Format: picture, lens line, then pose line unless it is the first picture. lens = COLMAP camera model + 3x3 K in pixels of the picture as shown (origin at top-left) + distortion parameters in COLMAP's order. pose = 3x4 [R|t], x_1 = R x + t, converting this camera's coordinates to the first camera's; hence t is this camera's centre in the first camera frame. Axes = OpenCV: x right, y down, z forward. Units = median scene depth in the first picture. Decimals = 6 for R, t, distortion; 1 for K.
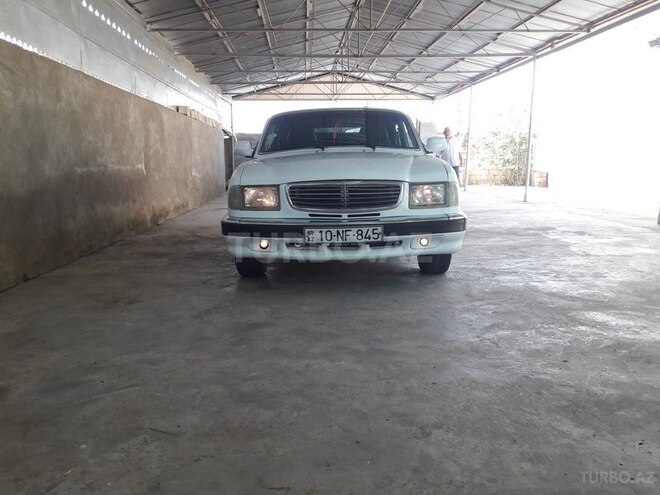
lens RADIAL K [[540.3, 0, 323.6], [0, 540.3, 241.3], [0, 0, 1]] dist [0.061688, -0.100280]
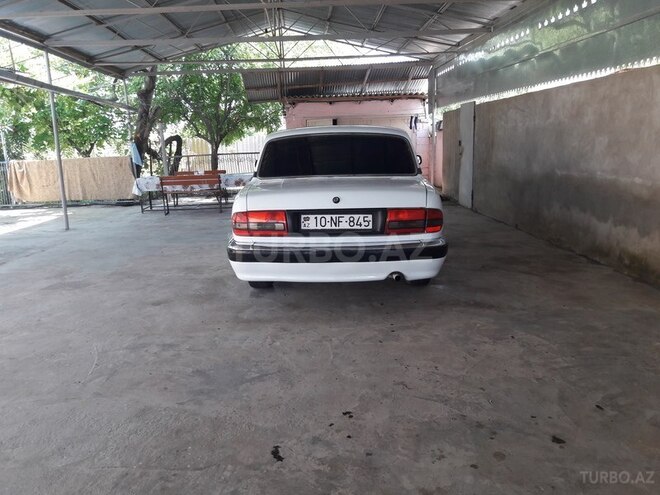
lens RADIAL K [[540.3, 0, 325.8], [0, 540.3, 250.9], [0, 0, 1]] dist [0.061688, -0.100280]
pose [[-0.998579, 0.045072, 0.028443, 0.032545], [0.052043, 0.939674, 0.338088, -0.420933], [-0.011489, 0.339088, -0.940685, 2.310230]]
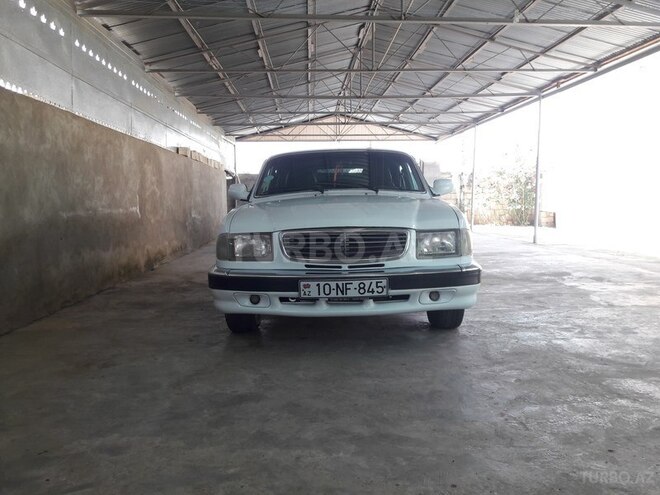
lens RADIAL K [[540.3, 0, 325.8], [0, 540.3, 245.7], [0, 0, 1]] dist [0.061688, -0.100280]
pose [[0.999986, -0.003273, -0.004114, 0.007240], [0.003005, 0.997979, -0.063470, -0.017439], [0.004313, 0.063457, 0.997975, 0.069252]]
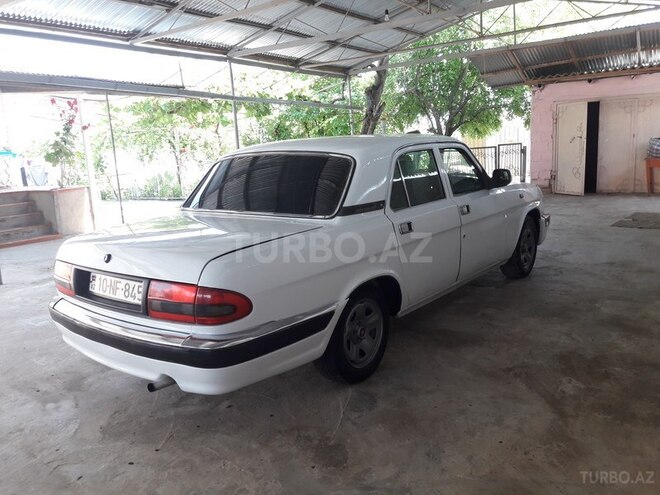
lens RADIAL K [[540.3, 0, 330.3], [0, 540.3, 246.2], [0, 0, 1]] dist [0.061688, -0.100280]
pose [[-0.790559, -0.048339, 0.610474, -0.471340], [0.164418, 0.943523, 0.287630, -0.365299], [-0.589900, 0.327762, -0.737963, 1.848970]]
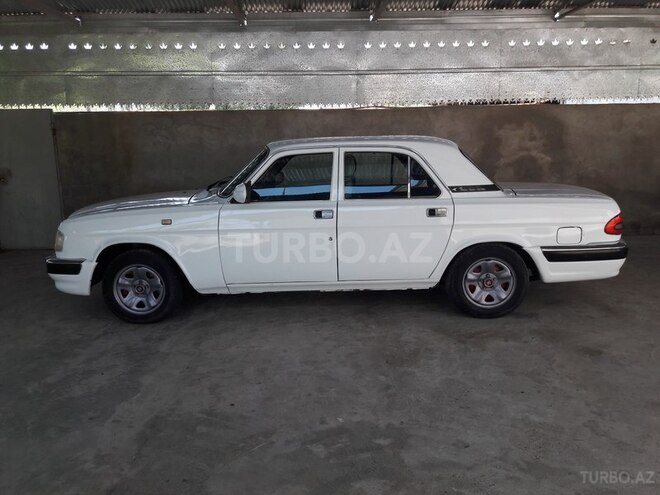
lens RADIAL K [[540.3, 0, 328.1], [0, 540.3, 244.8], [0, 0, 1]] dist [0.061688, -0.100280]
pose [[-0.031110, 0.204973, -0.978273, 0.995772], [-0.125413, 0.970211, 0.207272, -0.292322], [0.991617, 0.129137, -0.004477, 1.179853]]
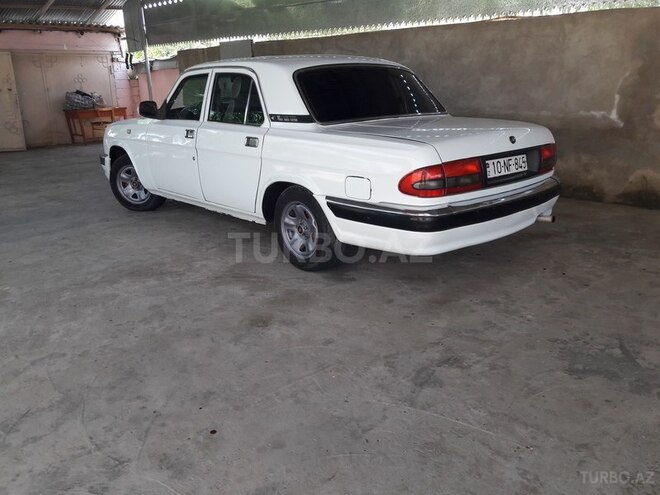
lens RADIAL K [[540.3, 0, 327.0], [0, 540.3, 248.8], [0, 0, 1]] dist [0.061688, -0.100280]
pose [[-0.732368, 0.235542, -0.638872, 0.642909], [-0.065532, 0.909525, 0.410451, -0.367188], [0.677748, 0.342468, -0.650671, 1.899005]]
